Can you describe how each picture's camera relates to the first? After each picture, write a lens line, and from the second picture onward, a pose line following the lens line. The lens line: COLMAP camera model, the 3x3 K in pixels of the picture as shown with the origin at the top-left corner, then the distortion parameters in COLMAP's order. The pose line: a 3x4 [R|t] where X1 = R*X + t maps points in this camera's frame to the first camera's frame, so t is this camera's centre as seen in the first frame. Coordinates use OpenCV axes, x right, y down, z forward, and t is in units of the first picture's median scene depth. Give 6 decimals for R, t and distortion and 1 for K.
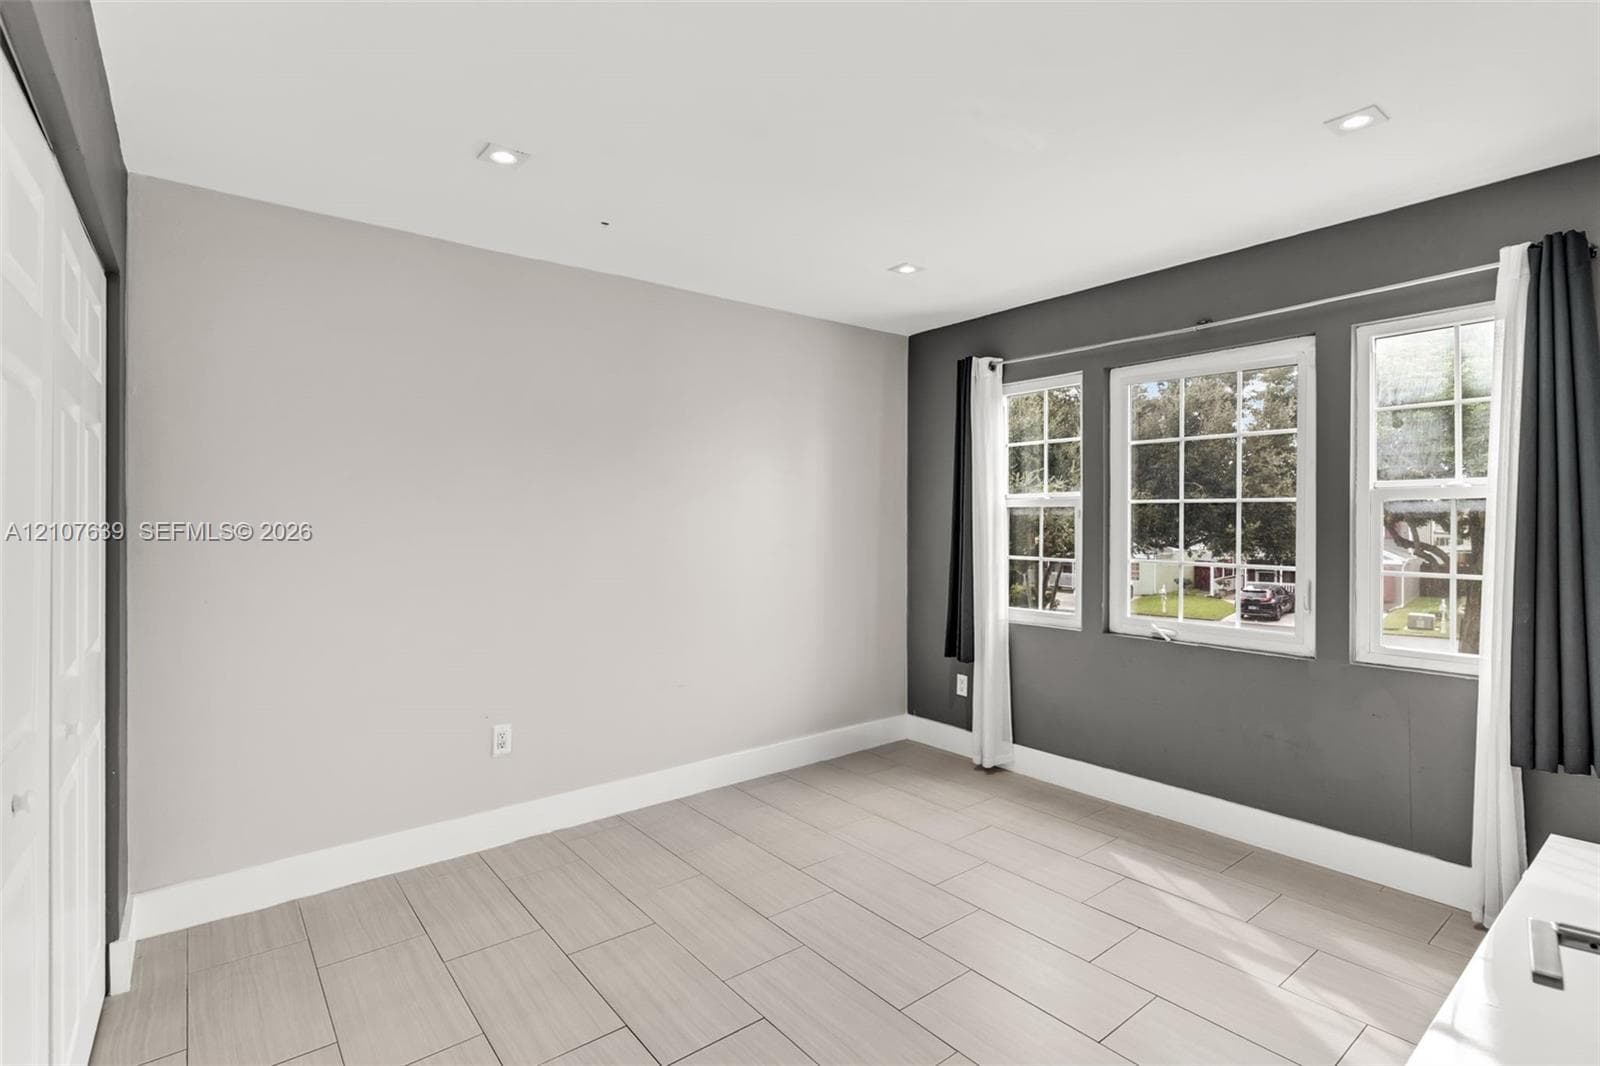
lens RADIAL K [[758.4, 0, 806.4], [0, 758.4, 515.3], [0, 0, 1]] dist [0.001703, 0.000926]
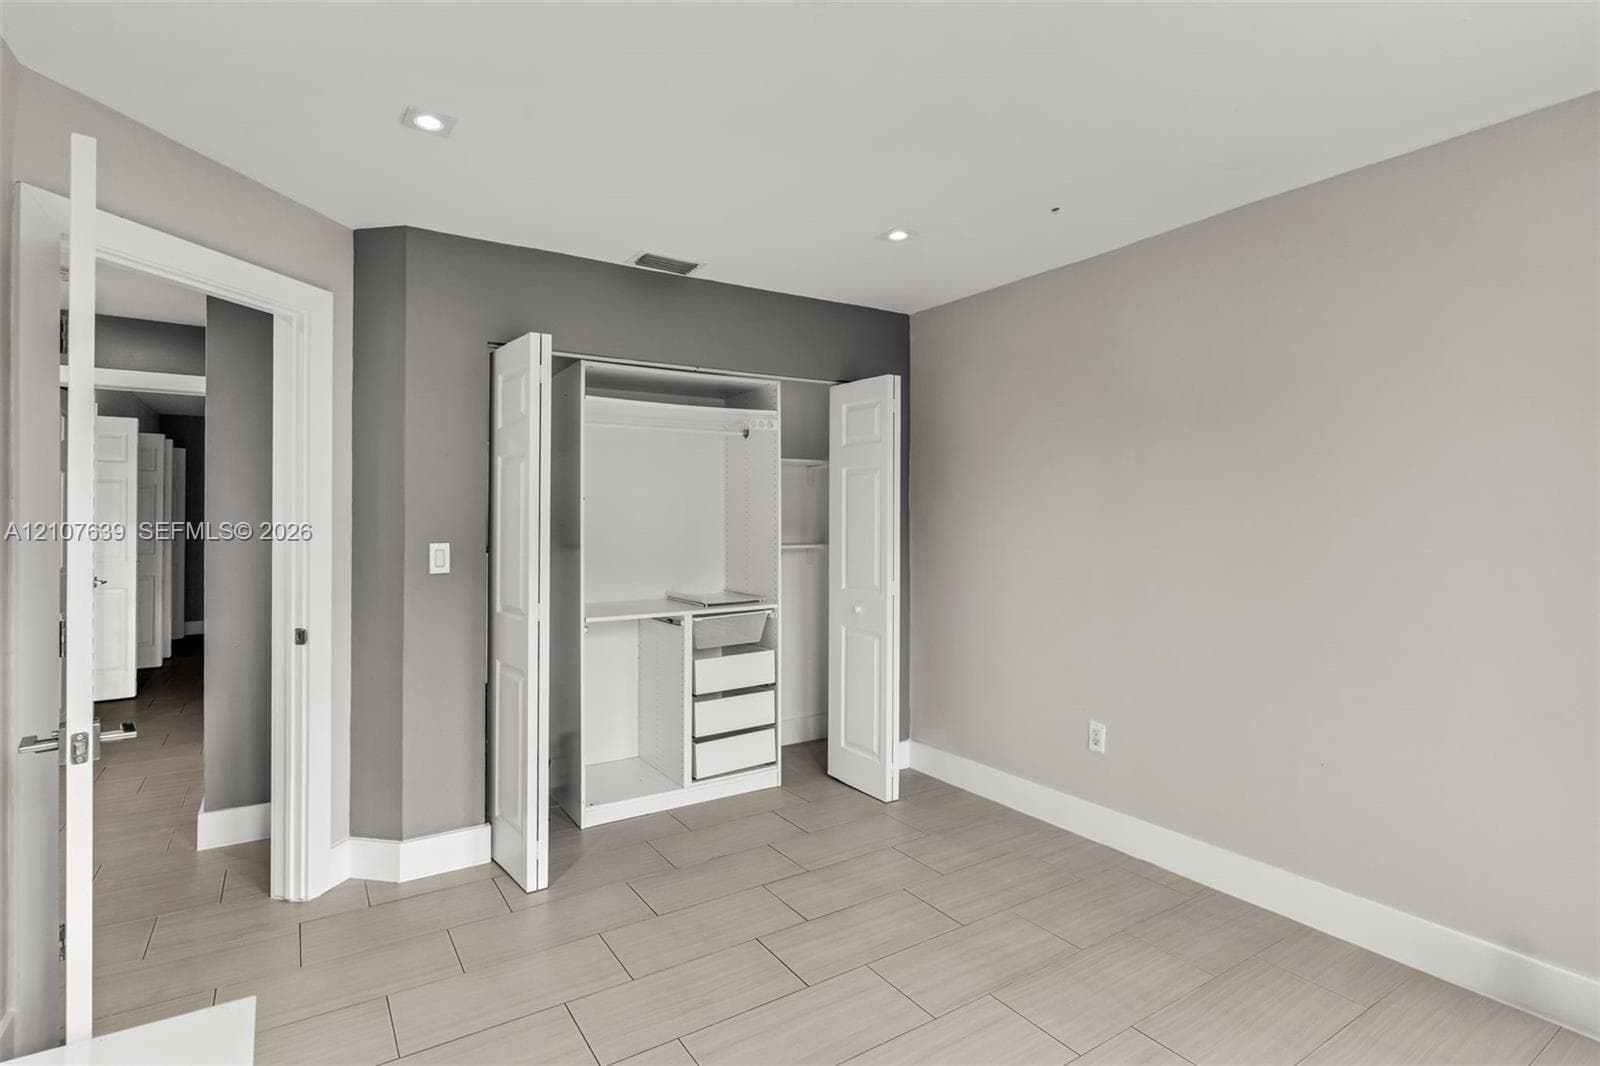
lens RADIAL K [[758.4, 0, 806.4], [0, 758.4, 515.3], [0, 0, 1]] dist [0.001703, 0.000926]
pose [[-0.079505, -0.007917, -0.996803, 0.643401], [-0.001657, 0.999968, -0.007810, 0.008497], [0.996833, 0.001030, -0.079516, 0.697686]]
